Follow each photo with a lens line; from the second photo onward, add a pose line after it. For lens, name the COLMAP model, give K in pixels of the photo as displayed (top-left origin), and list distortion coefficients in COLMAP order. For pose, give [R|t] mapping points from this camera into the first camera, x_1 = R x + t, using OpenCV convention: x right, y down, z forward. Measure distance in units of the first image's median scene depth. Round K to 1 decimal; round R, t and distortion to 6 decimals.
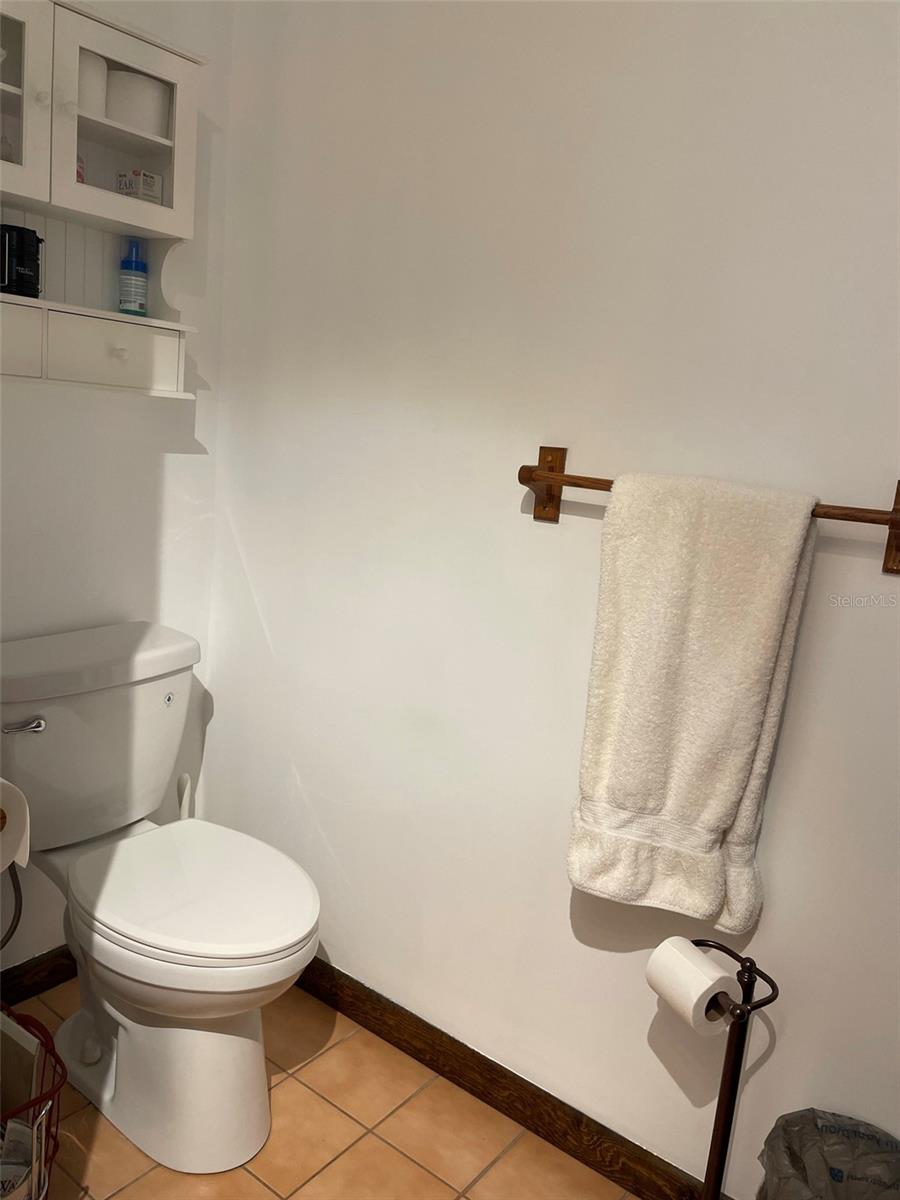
lens RADIAL K [[896.0, 0, 442.9], [0, 896.0, 594.5], [0, 0, 1]] dist [0.054093, -0.074288]
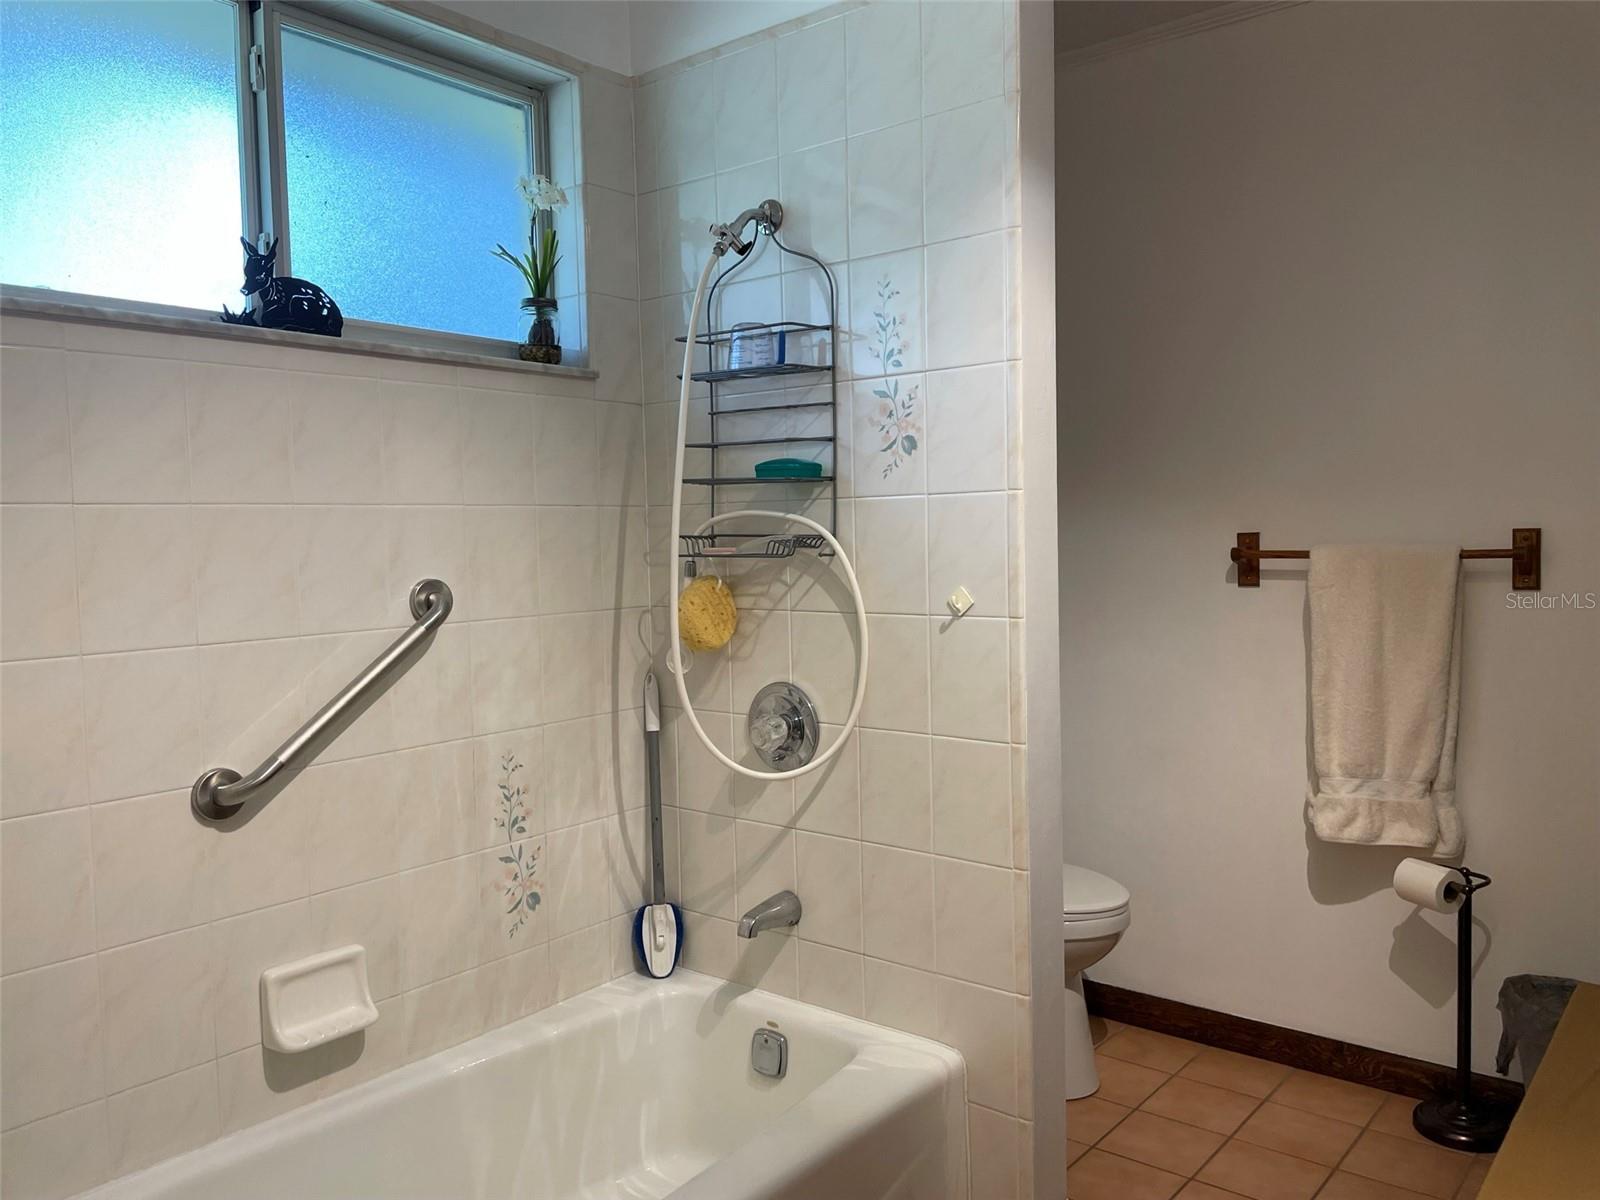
lens RADIAL K [[1194.6, 0, 813.7], [0, 1194.6, 604.0], [0, 0, 1]] dist [0.054093, -0.074288]
pose [[0.992381, -0.117272, -0.037775, -0.546450], [0.112416, 0.987338, -0.111917, 0.085637], [0.050421, 0.106818, 0.992999, -0.964660]]
